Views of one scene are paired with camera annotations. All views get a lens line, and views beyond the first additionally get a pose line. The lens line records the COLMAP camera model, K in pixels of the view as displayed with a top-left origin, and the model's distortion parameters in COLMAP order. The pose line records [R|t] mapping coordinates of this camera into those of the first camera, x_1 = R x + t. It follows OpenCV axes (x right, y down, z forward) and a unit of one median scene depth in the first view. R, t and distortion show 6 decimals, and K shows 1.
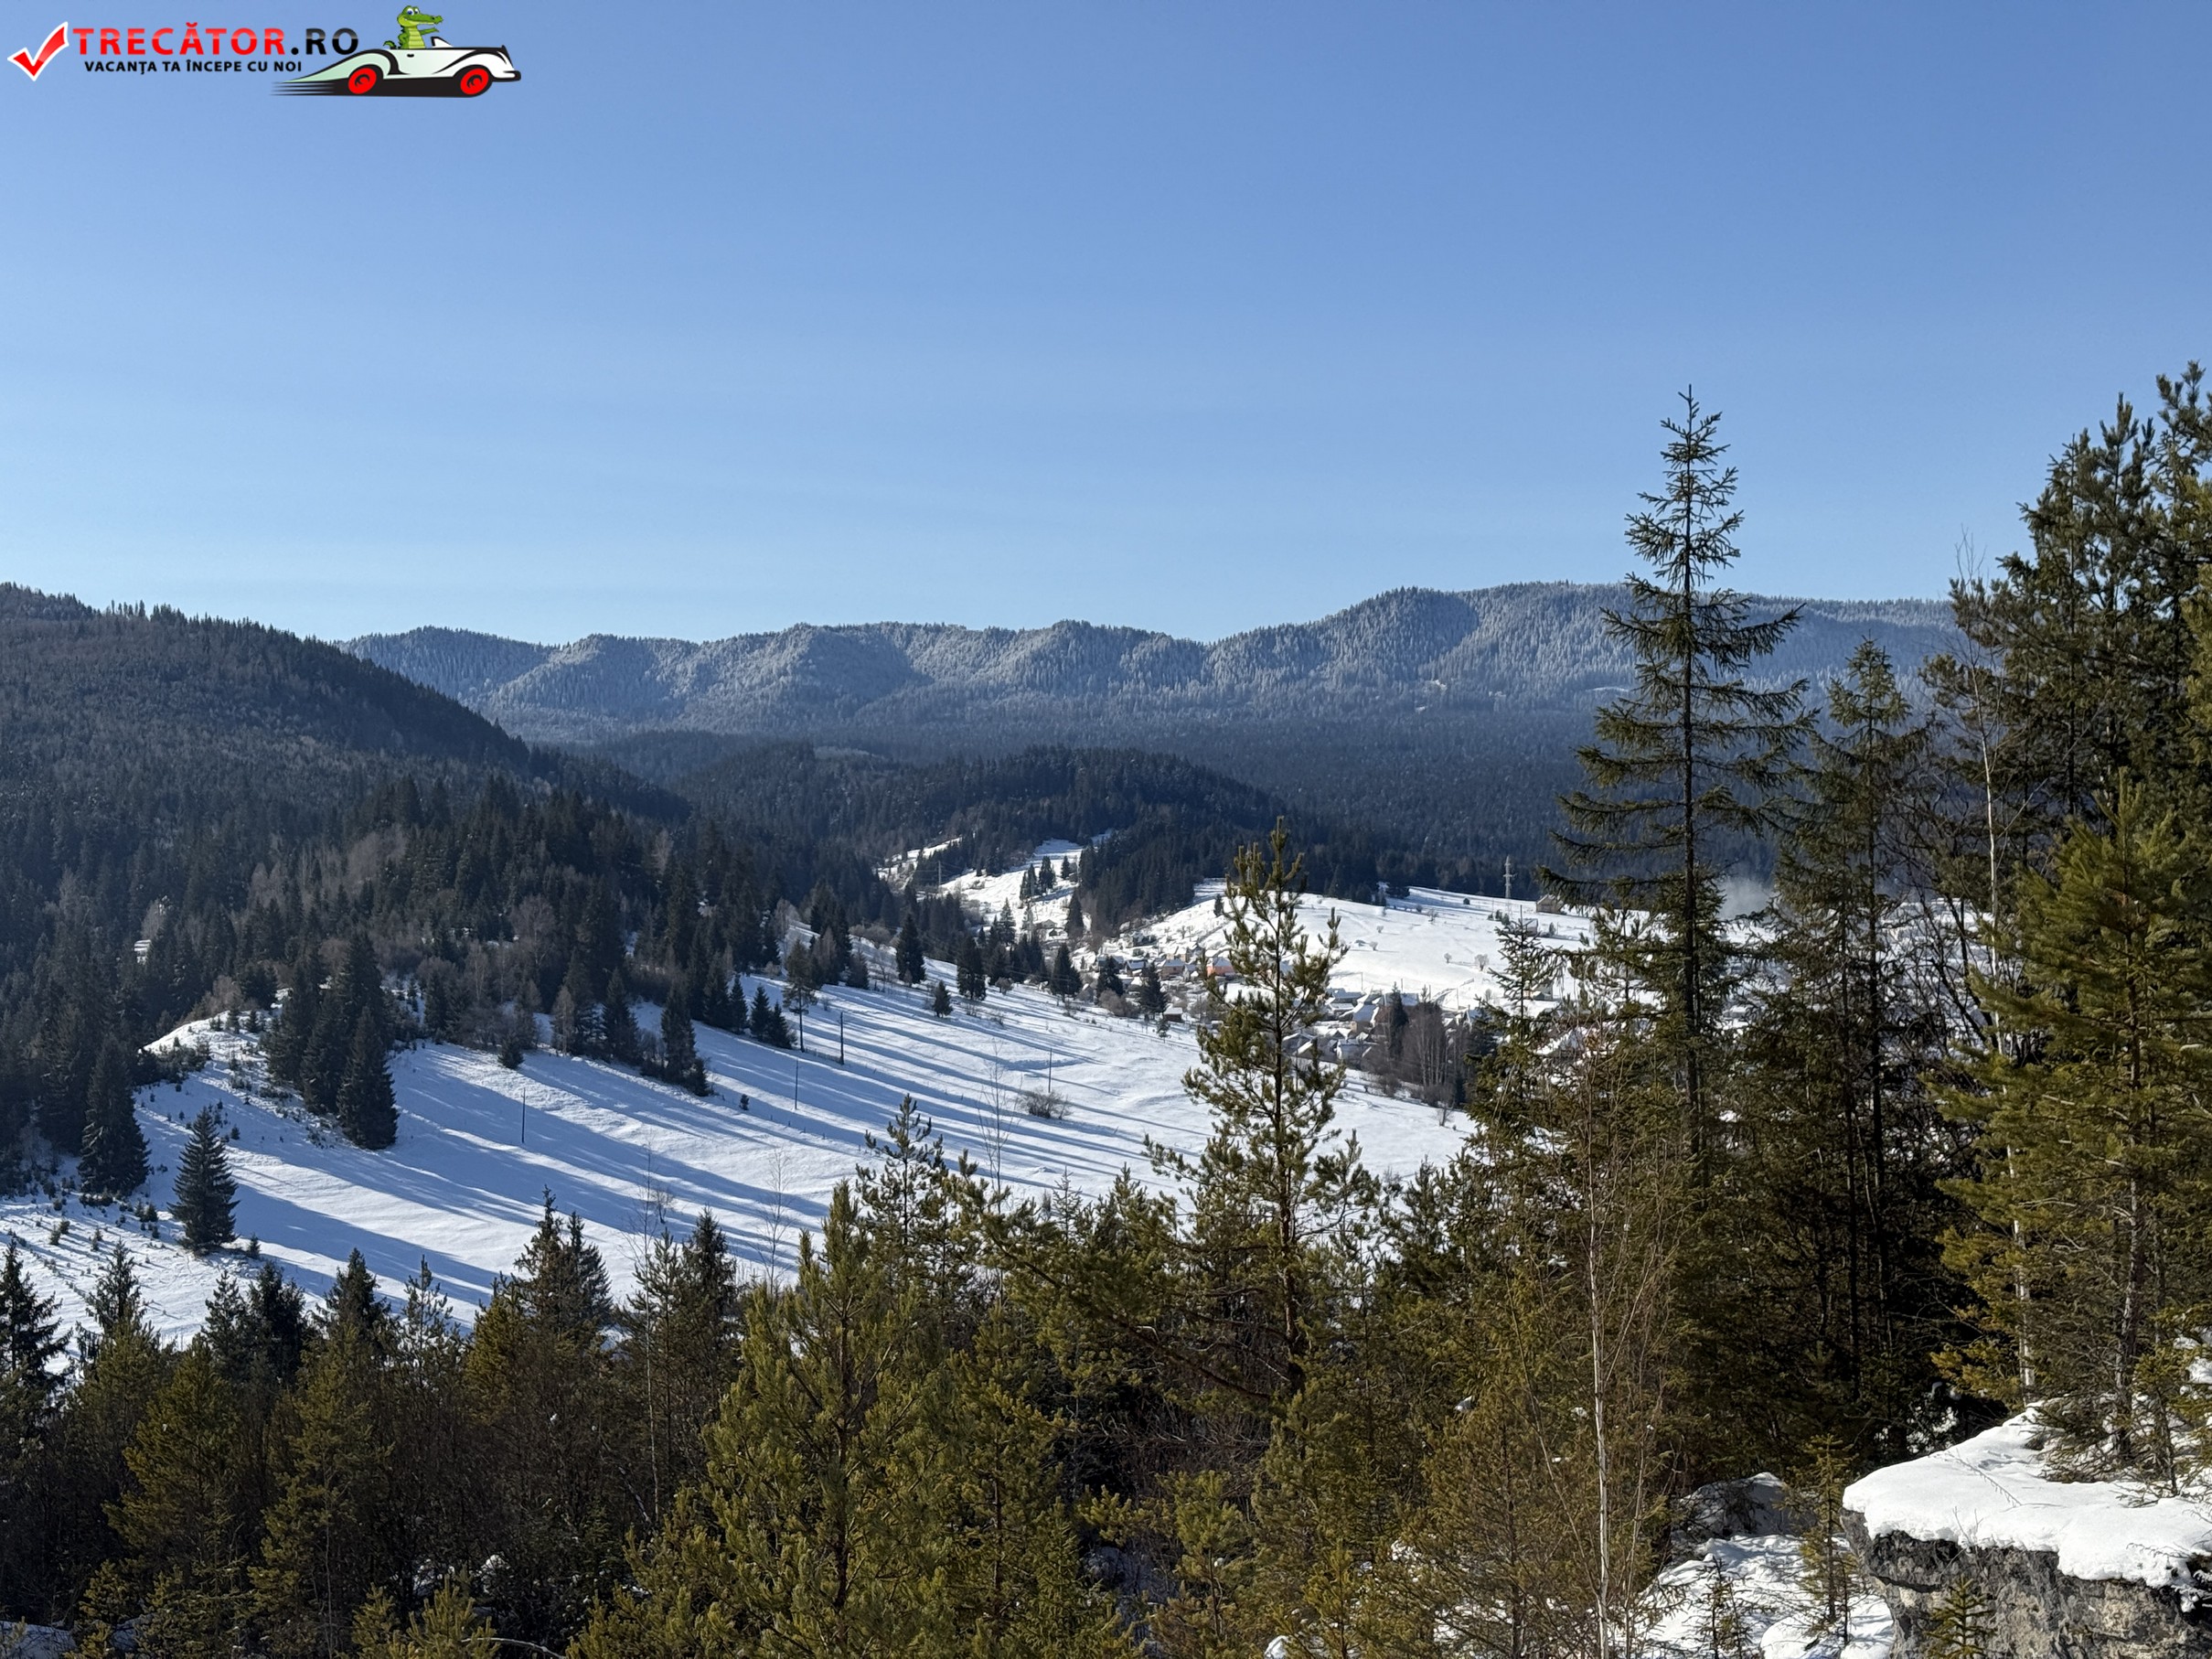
lens RADIAL K [[2294.5, 0, 1106.0], [0, 2294.5, 829.5], [0, 0, 1]] dist [0.074126, 0.009712]
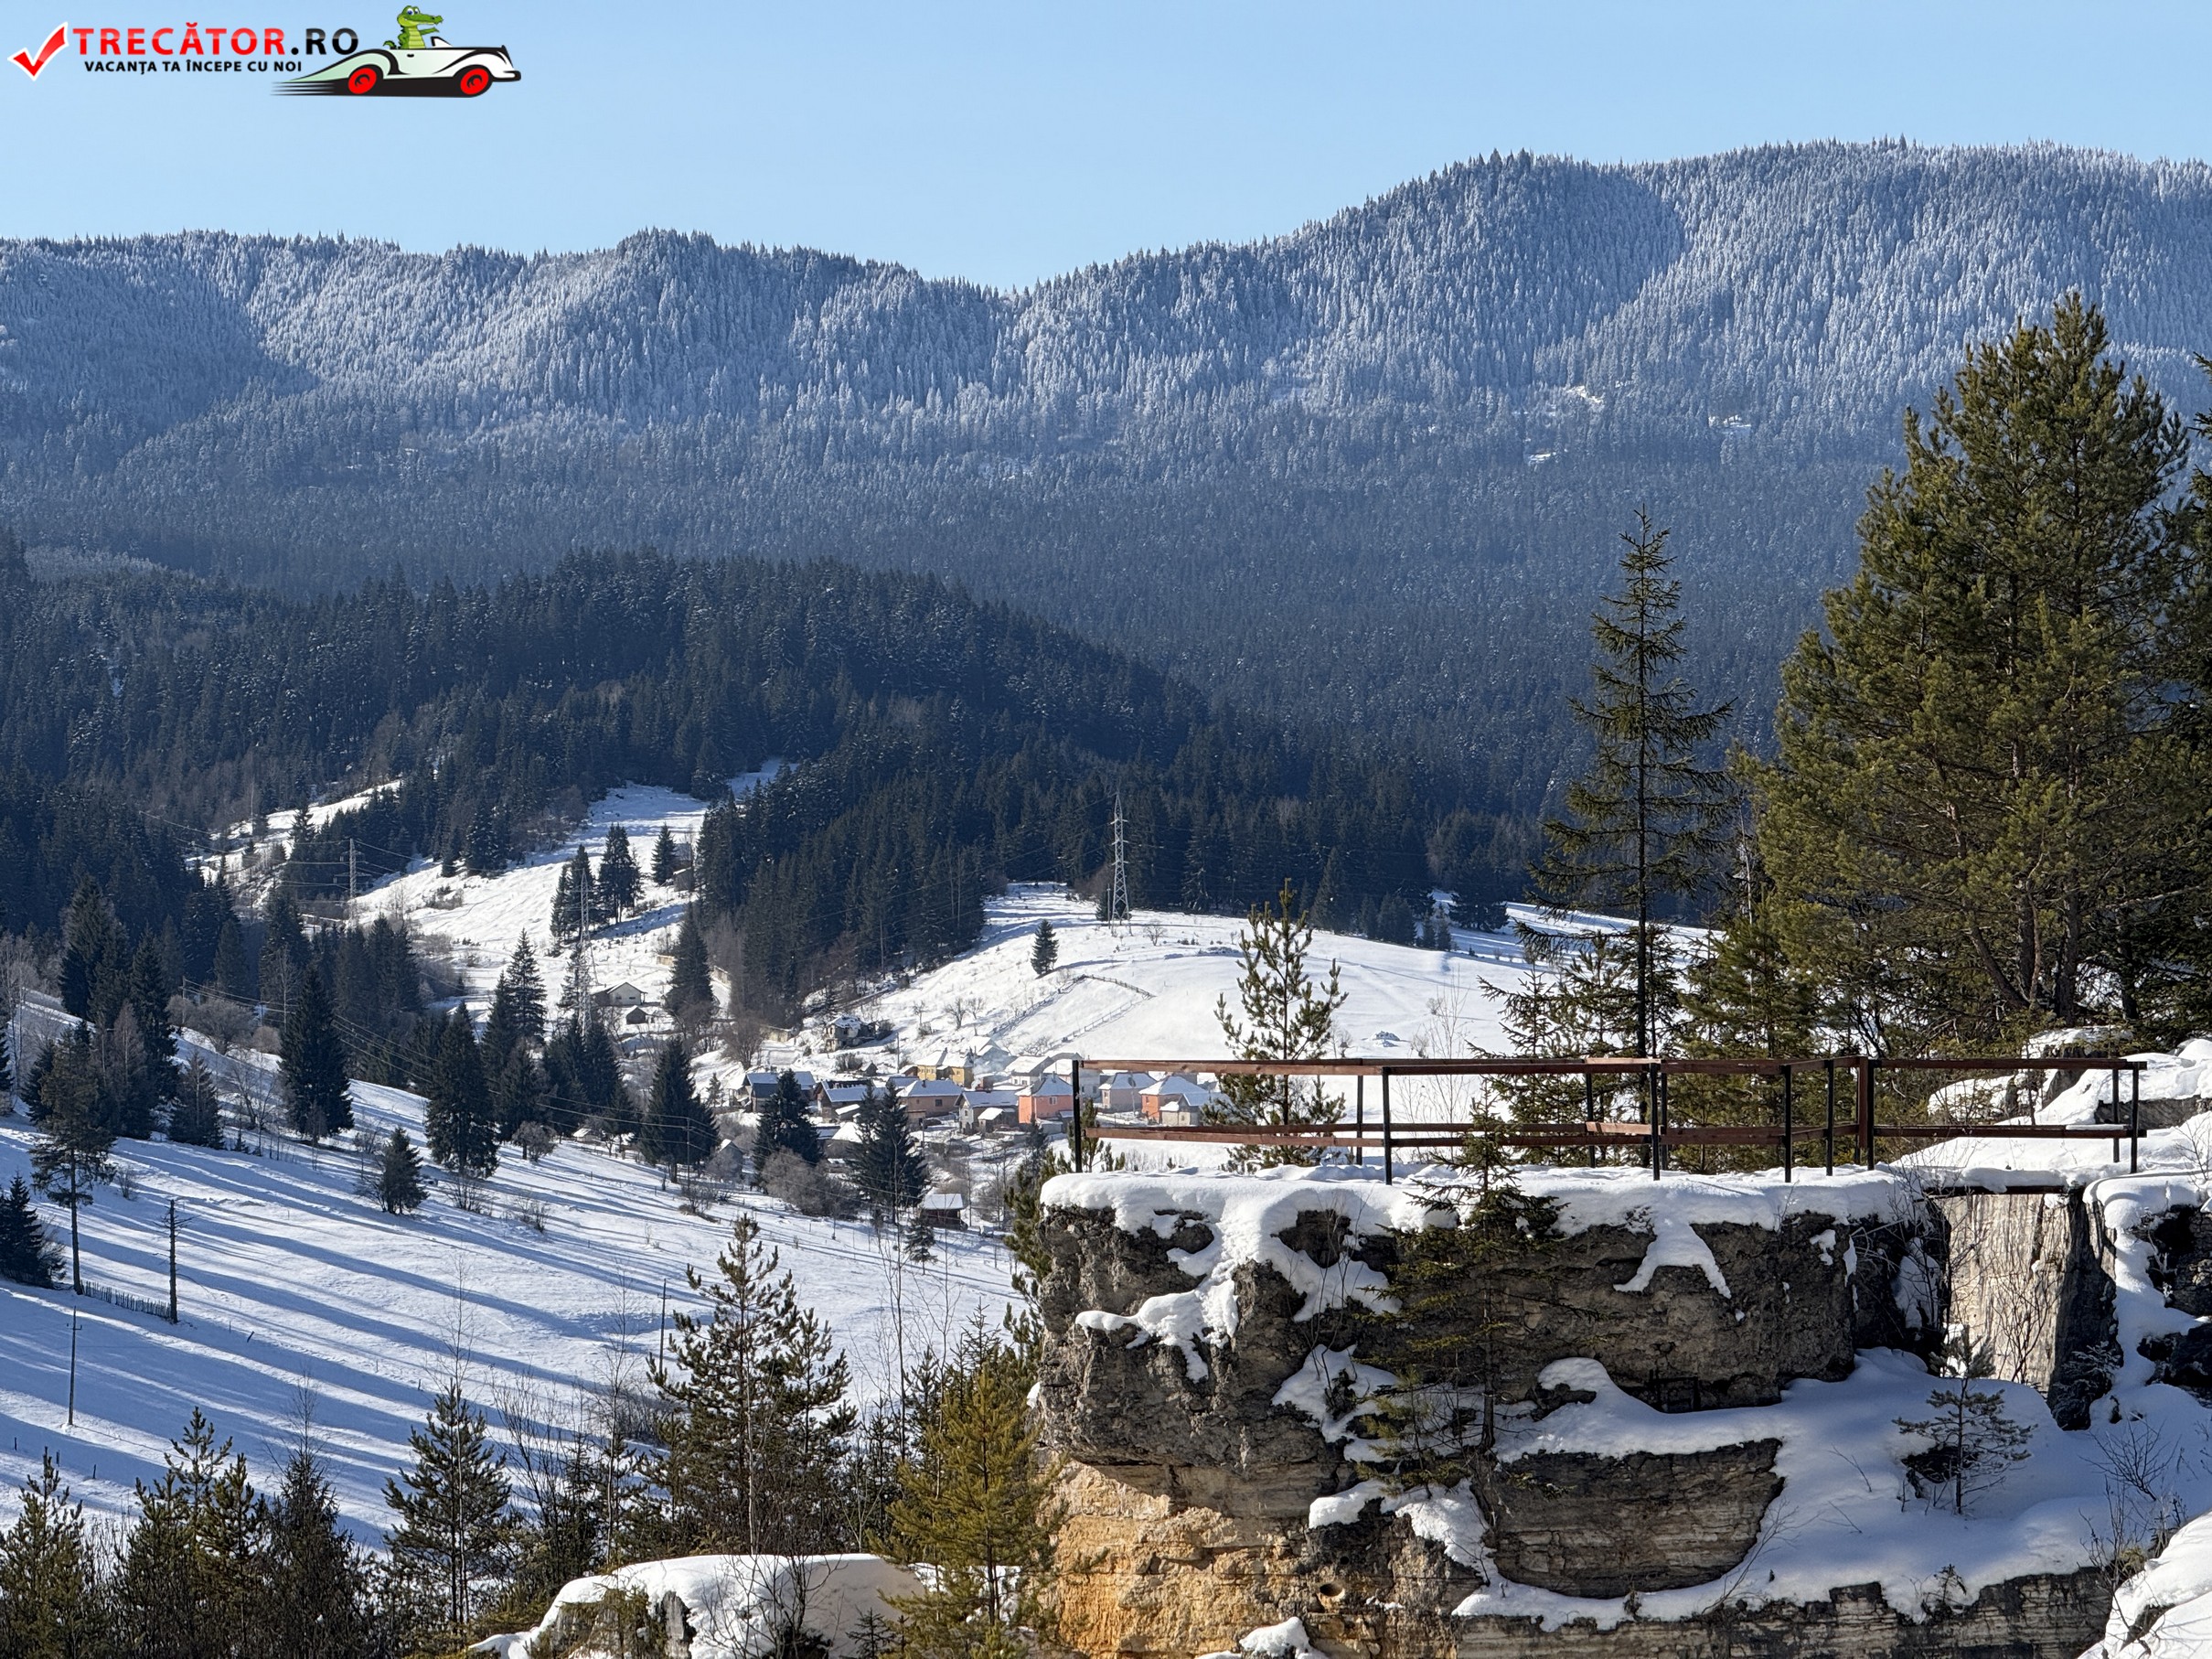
lens RADIAL K [[7696.7, 0, 1106.0], [0, 7696.7, 829.5], [0, 0, 1]] dist [0.230962, 0.954429]
pose [[0.997441, 0.001044, 0.071492, -0.037999], [-0.002348, 0.999832, 0.018155, -0.013087], [-0.071461, -0.018276, 0.997276, -0.370321]]
